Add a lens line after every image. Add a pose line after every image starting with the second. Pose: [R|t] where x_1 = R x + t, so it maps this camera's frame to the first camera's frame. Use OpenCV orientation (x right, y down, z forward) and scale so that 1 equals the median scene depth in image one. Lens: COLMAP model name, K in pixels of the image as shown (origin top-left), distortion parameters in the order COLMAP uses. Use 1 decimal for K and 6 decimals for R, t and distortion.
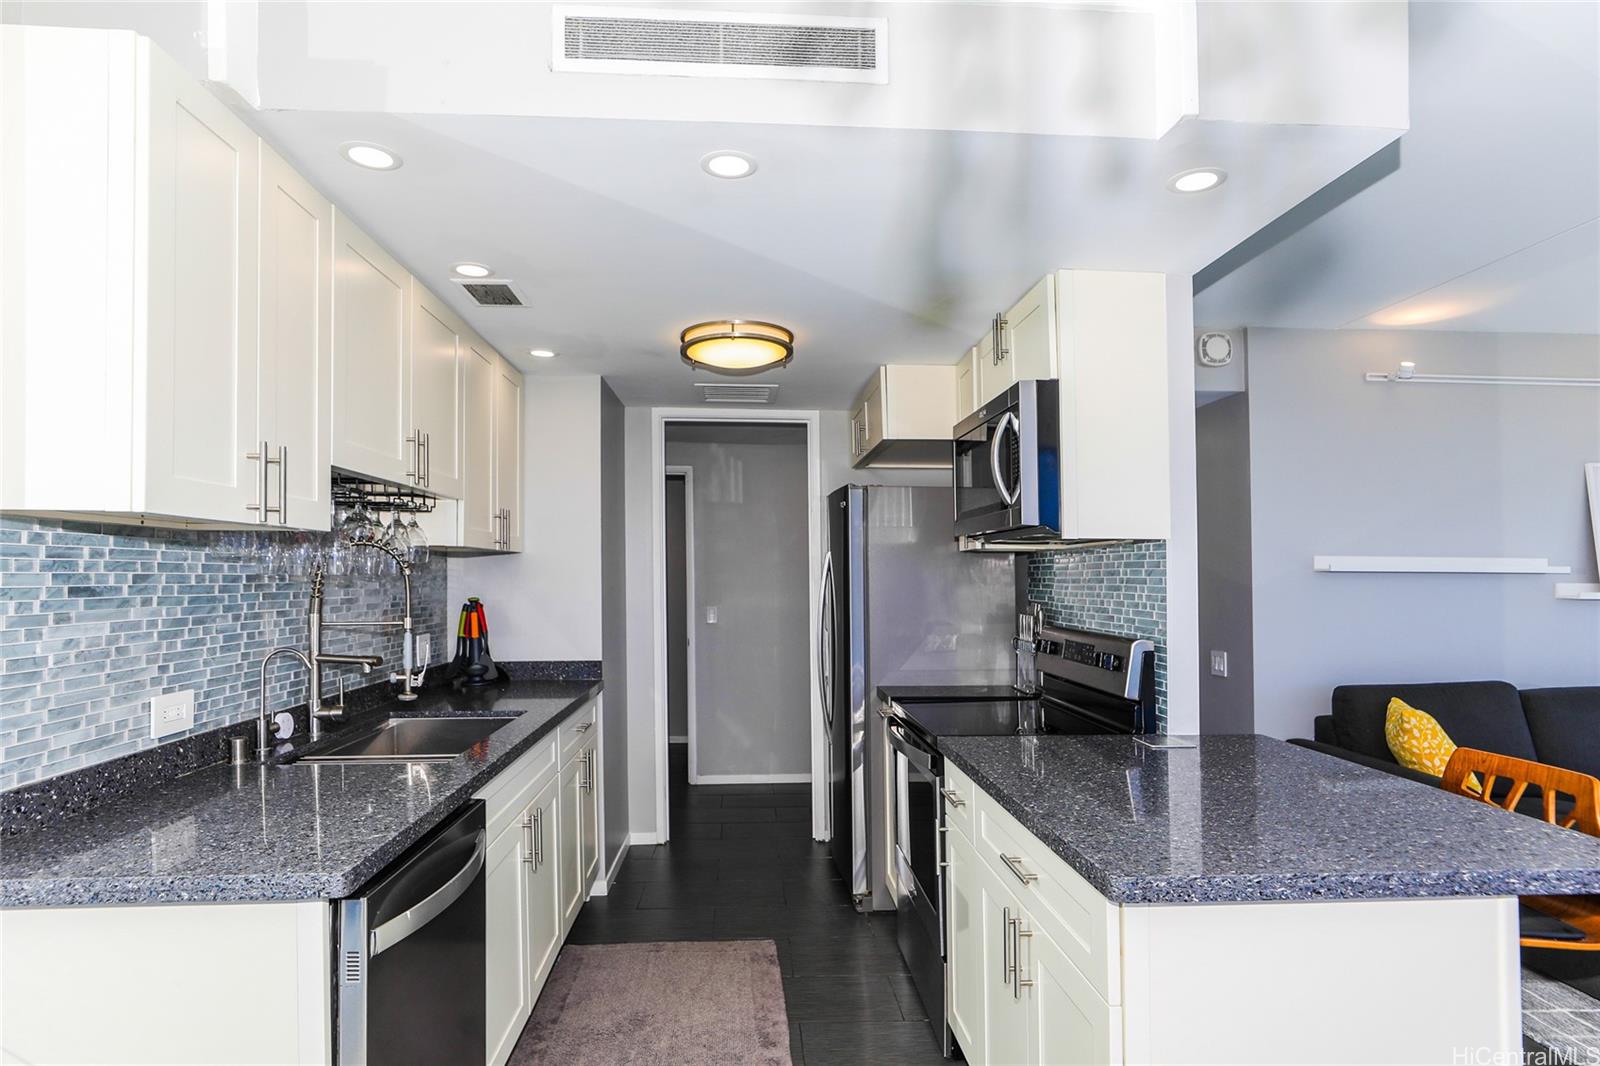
lens RADIAL K [[843.0, 0, 784.1], [0, 843.0, 547.8], [0, 0, 1]] dist [-0.011363, 0.001322]
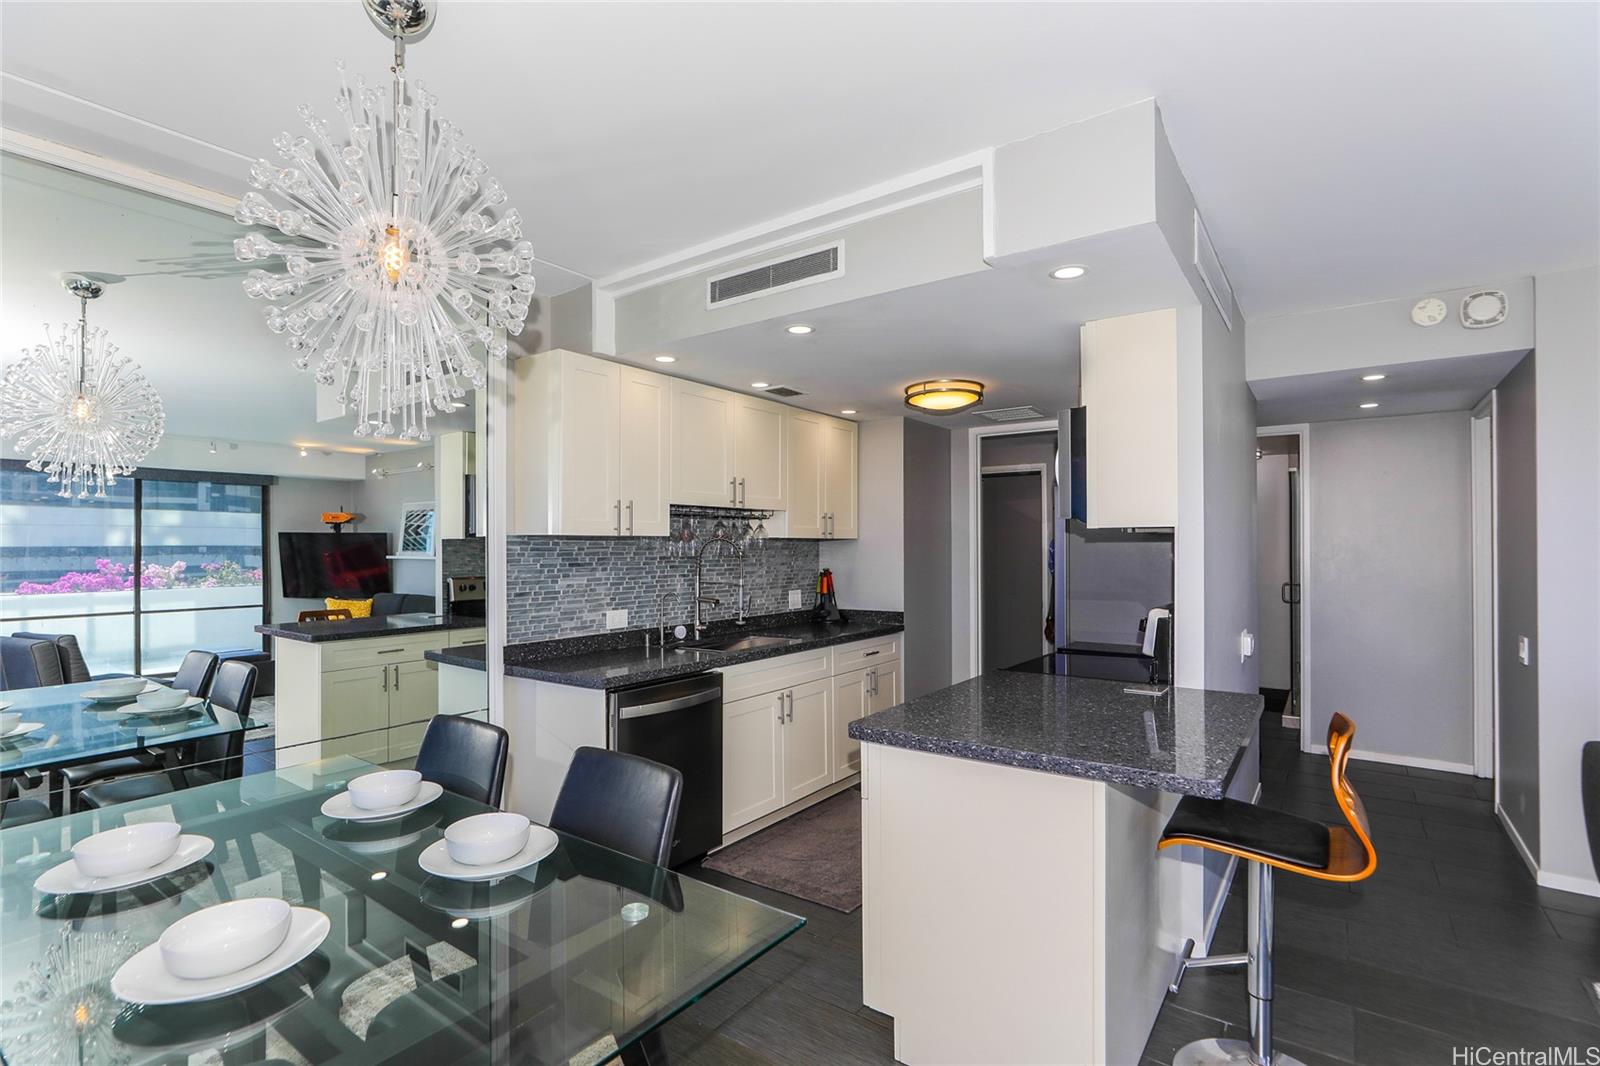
lens RADIAL K [[747.9, 0, 801.6], [0, 747.9, 526.1], [0, 0, 1]] dist [0.000479, 0.000140]
pose [[0.777715, -0.023105, -0.628192, 0.683970], [0.026920, 0.999632, -0.003439, -0.023128], [0.628040, -0.014237, 0.778051, -0.180558]]
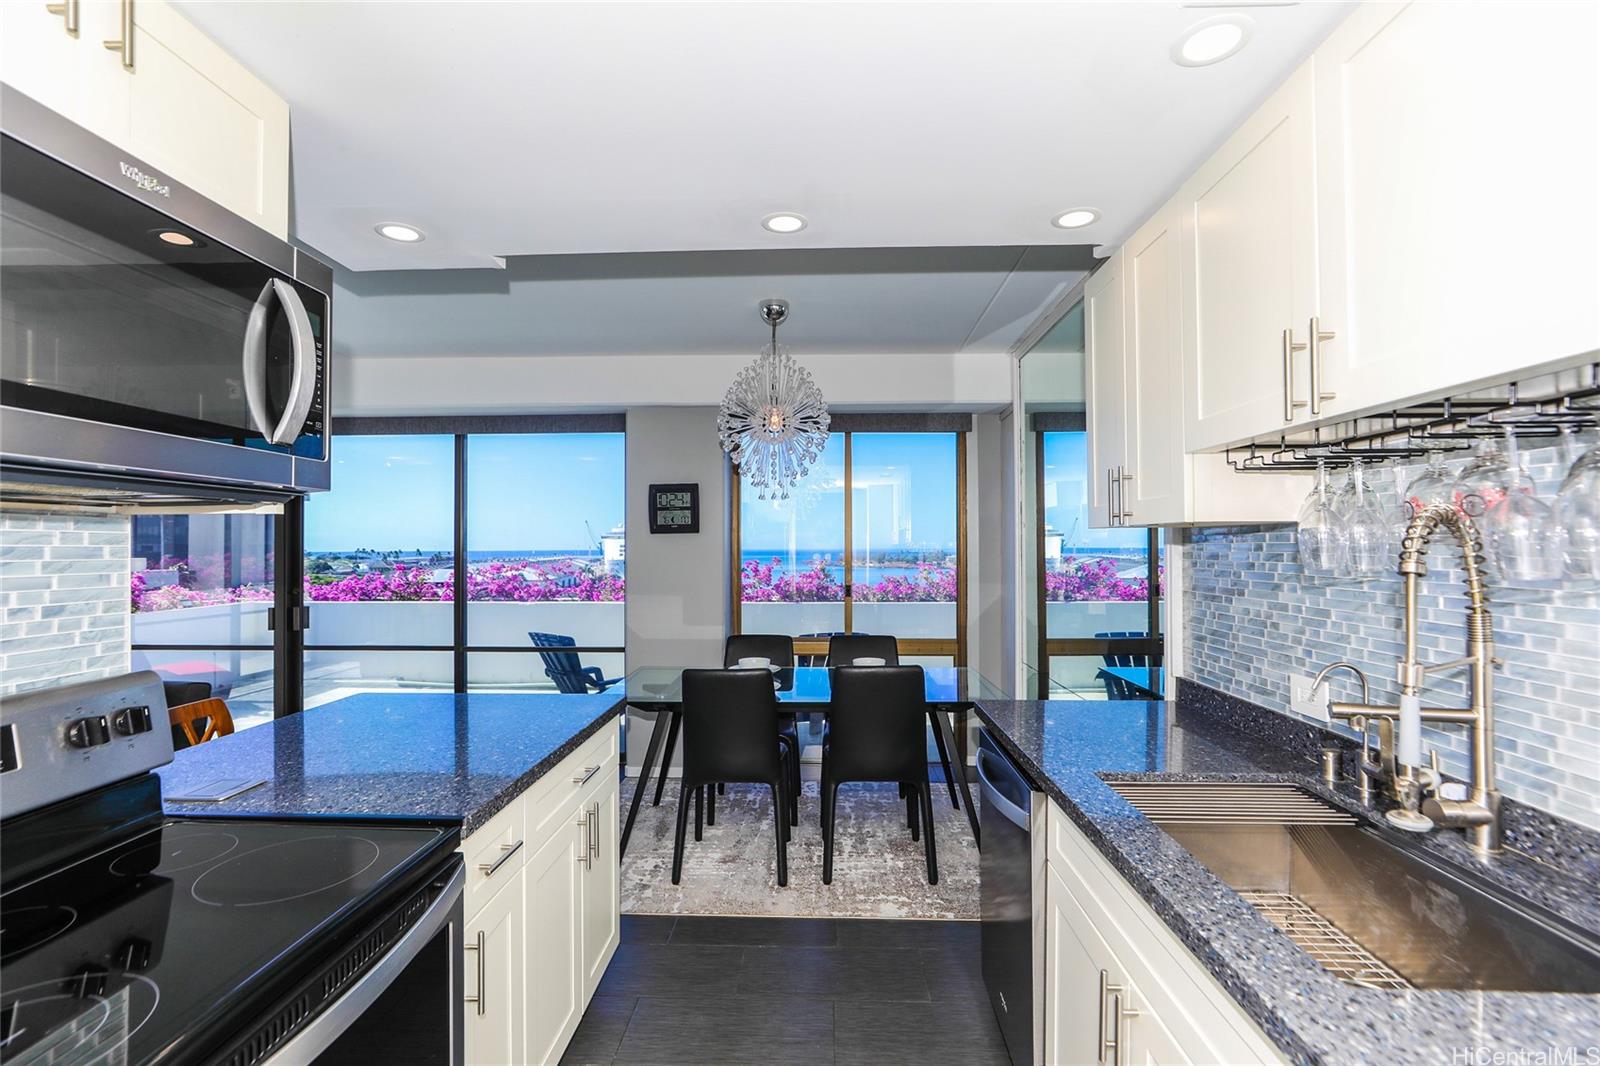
lens RADIAL K [[747.9, 0, 801.6], [0, 747.9, 526.1], [0, 0, 1]] dist [0.000479, 0.000140]
pose [[-0.995734, 0.004884, 0.092143, -0.135572], [-0.000696, 0.998172, -0.060433, 0.029902], [-0.092270, -0.060240, -0.993910, 1.512574]]
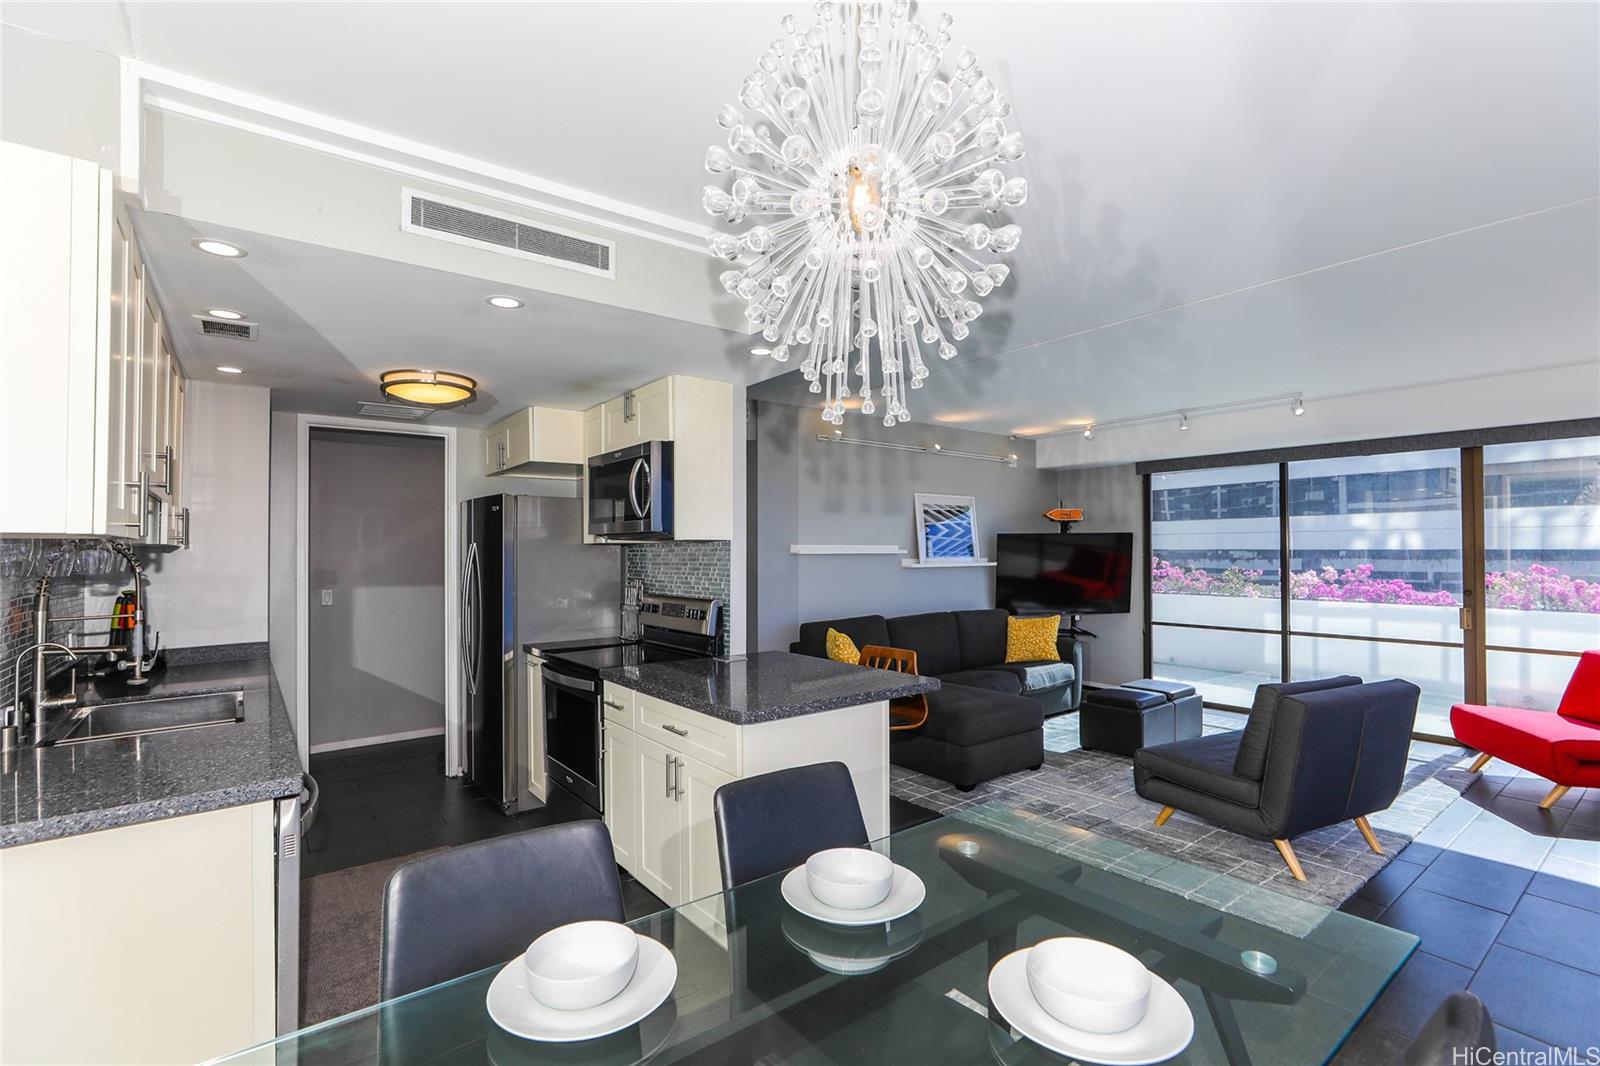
lens RADIAL K [[749.9, 0, 800.0], [0, 749.9, 533.0], [0, 0, 1]] dist [0.000822, 0.000398]
pose [[0.818336, 0.005053, 0.574718, -0.302199], [-0.010059, 0.999934, 0.005531, -0.034172], [-0.574653, -0.010307, 0.818333, -0.321895]]
